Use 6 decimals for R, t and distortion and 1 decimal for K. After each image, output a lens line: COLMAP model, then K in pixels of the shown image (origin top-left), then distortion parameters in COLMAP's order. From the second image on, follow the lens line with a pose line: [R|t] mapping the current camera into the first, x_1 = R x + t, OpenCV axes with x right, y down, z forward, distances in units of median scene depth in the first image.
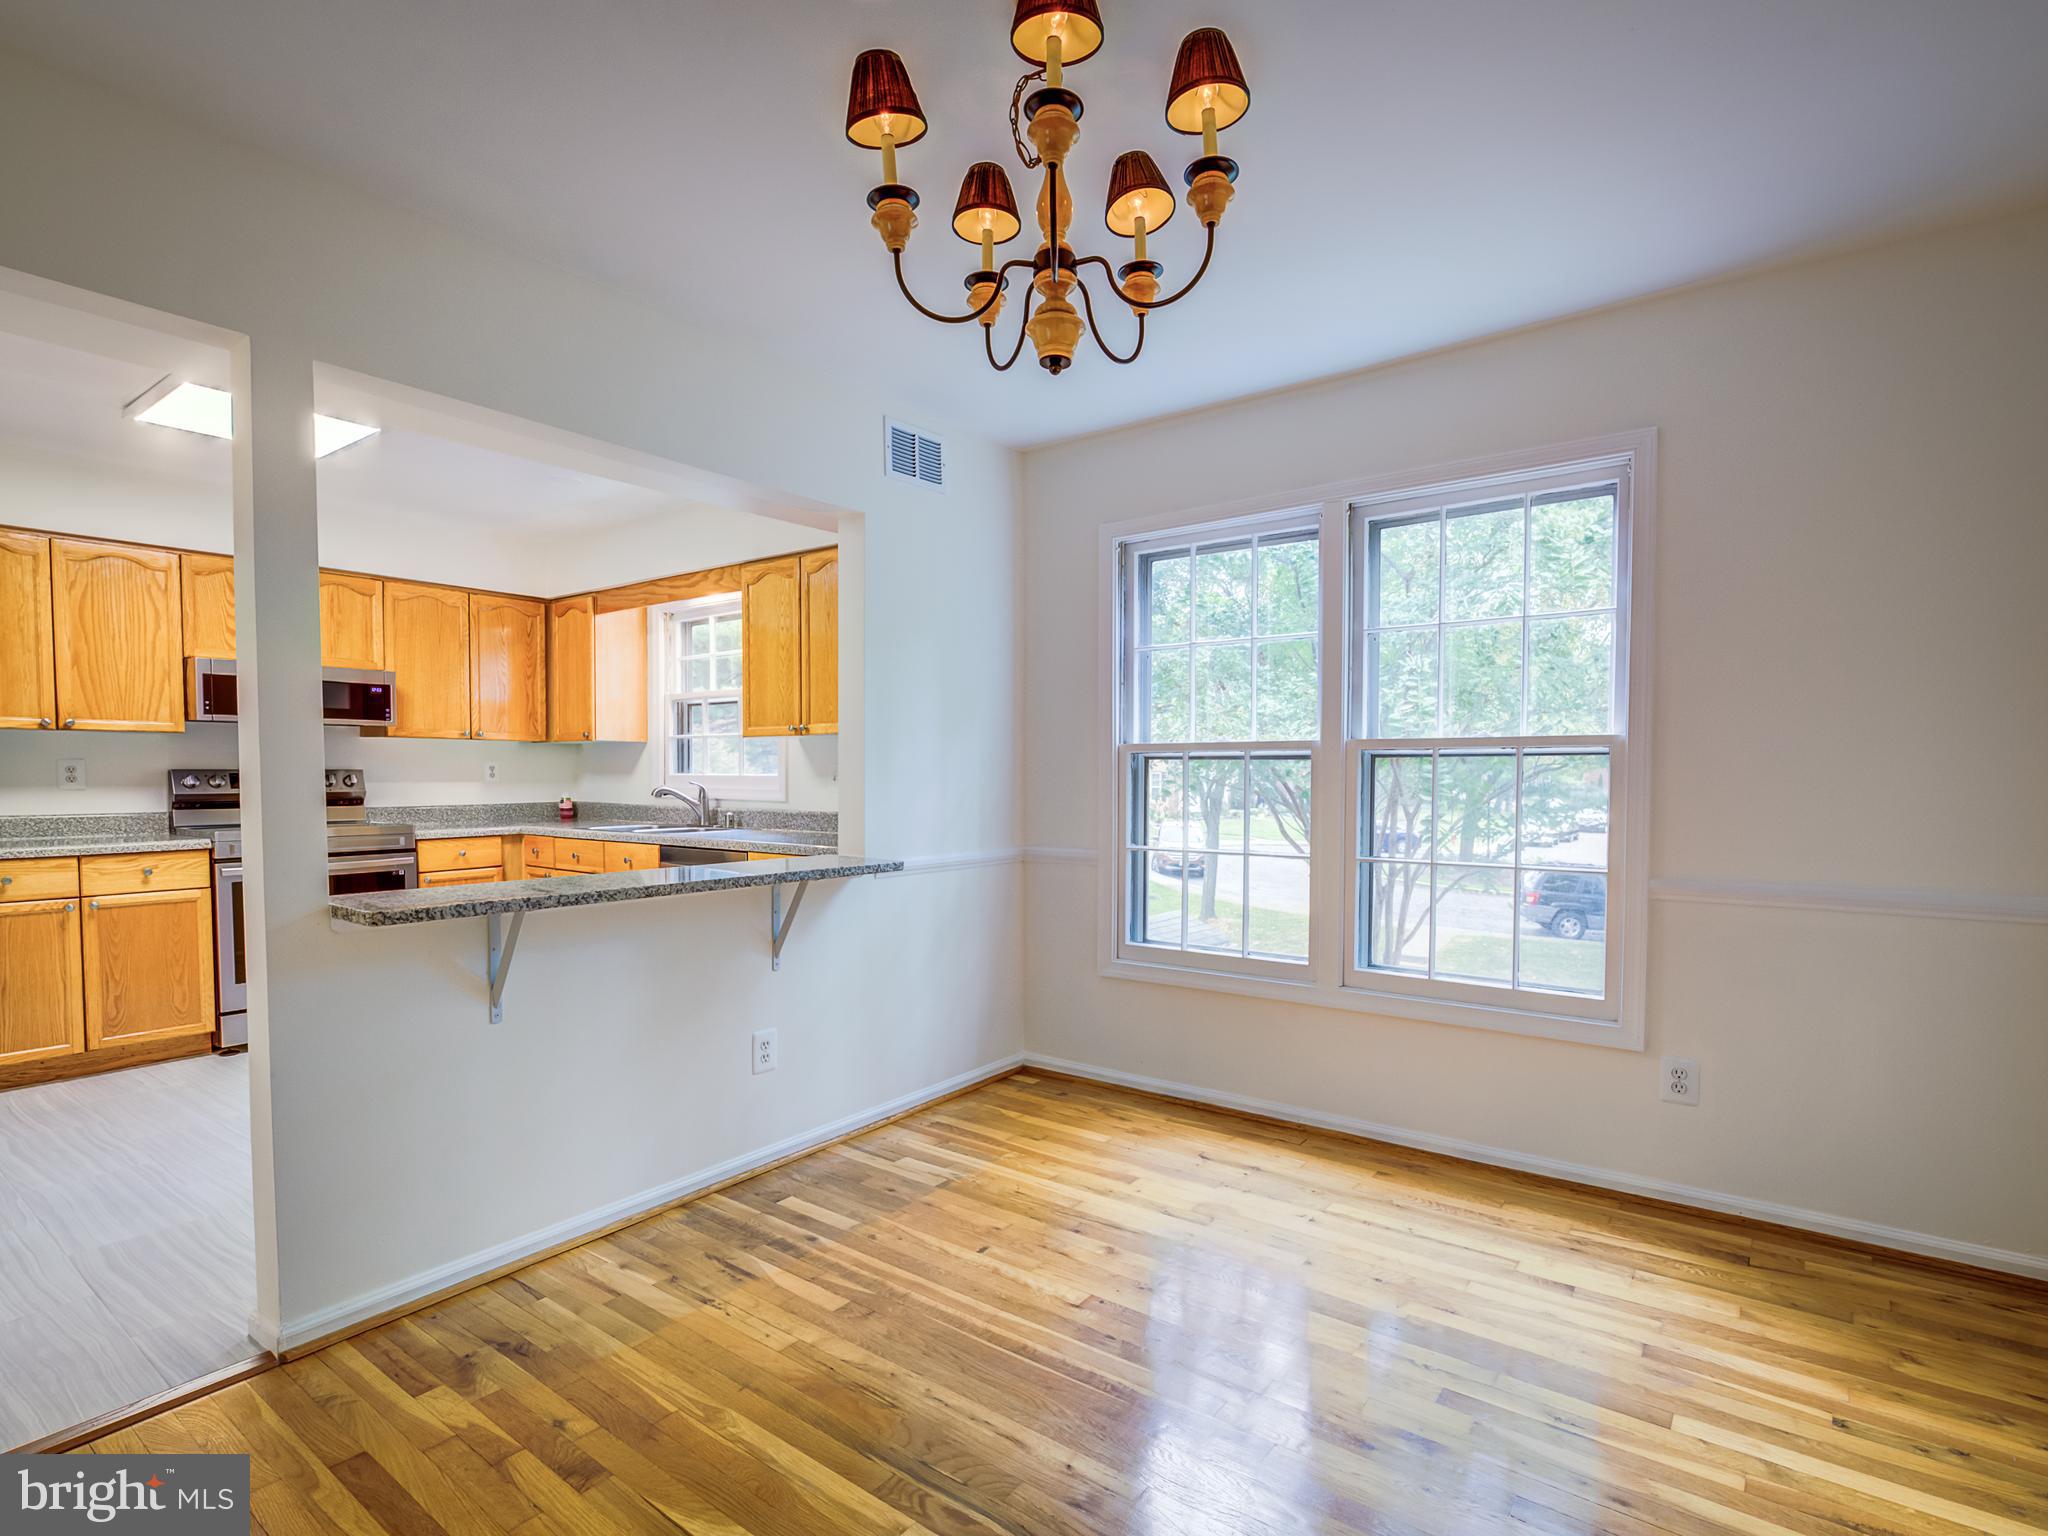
lens RADIAL K [[1009.0, 0, 1035.2], [0, 1009.0, 799.4], [0, 0, 1]] dist [-0.007754, 0.003989]
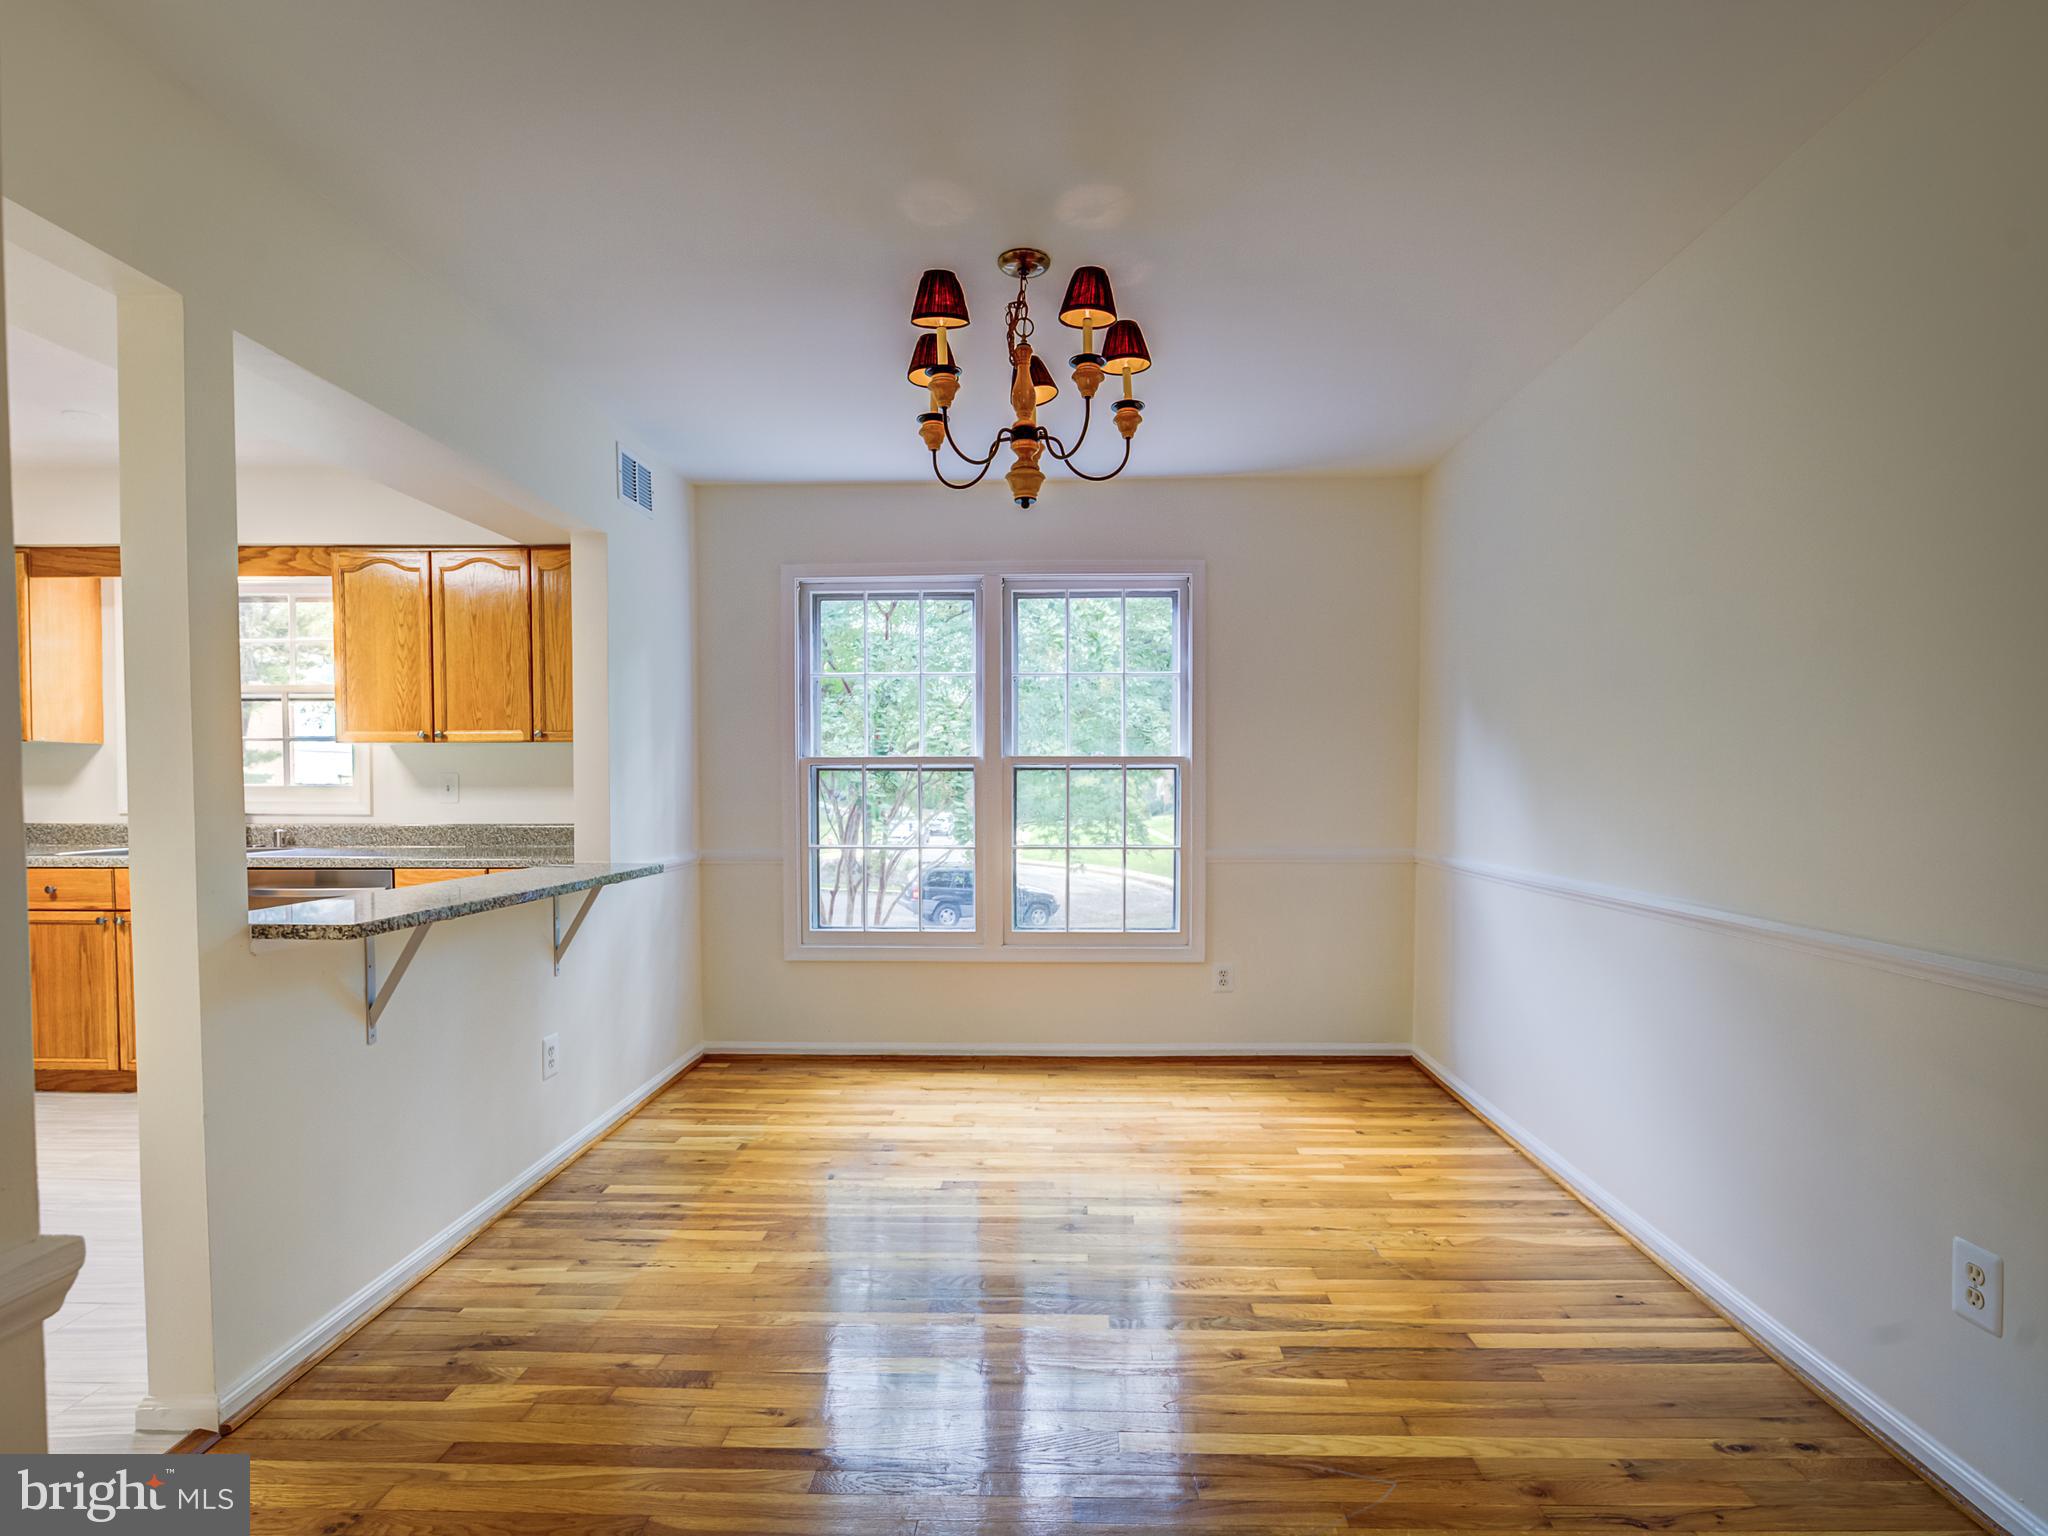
lens RADIAL K [[1009.0, 0, 1032.7], [0, 1009.0, 791.2], [0, 0, 1]] dist [-0.007754, 0.003989]
pose [[0.819345, -0.005394, 0.573275, -0.411360], [0.016771, 0.999753, -0.014562, 0.005757], [-0.573055, 0.021545, 0.819234, -0.101975]]
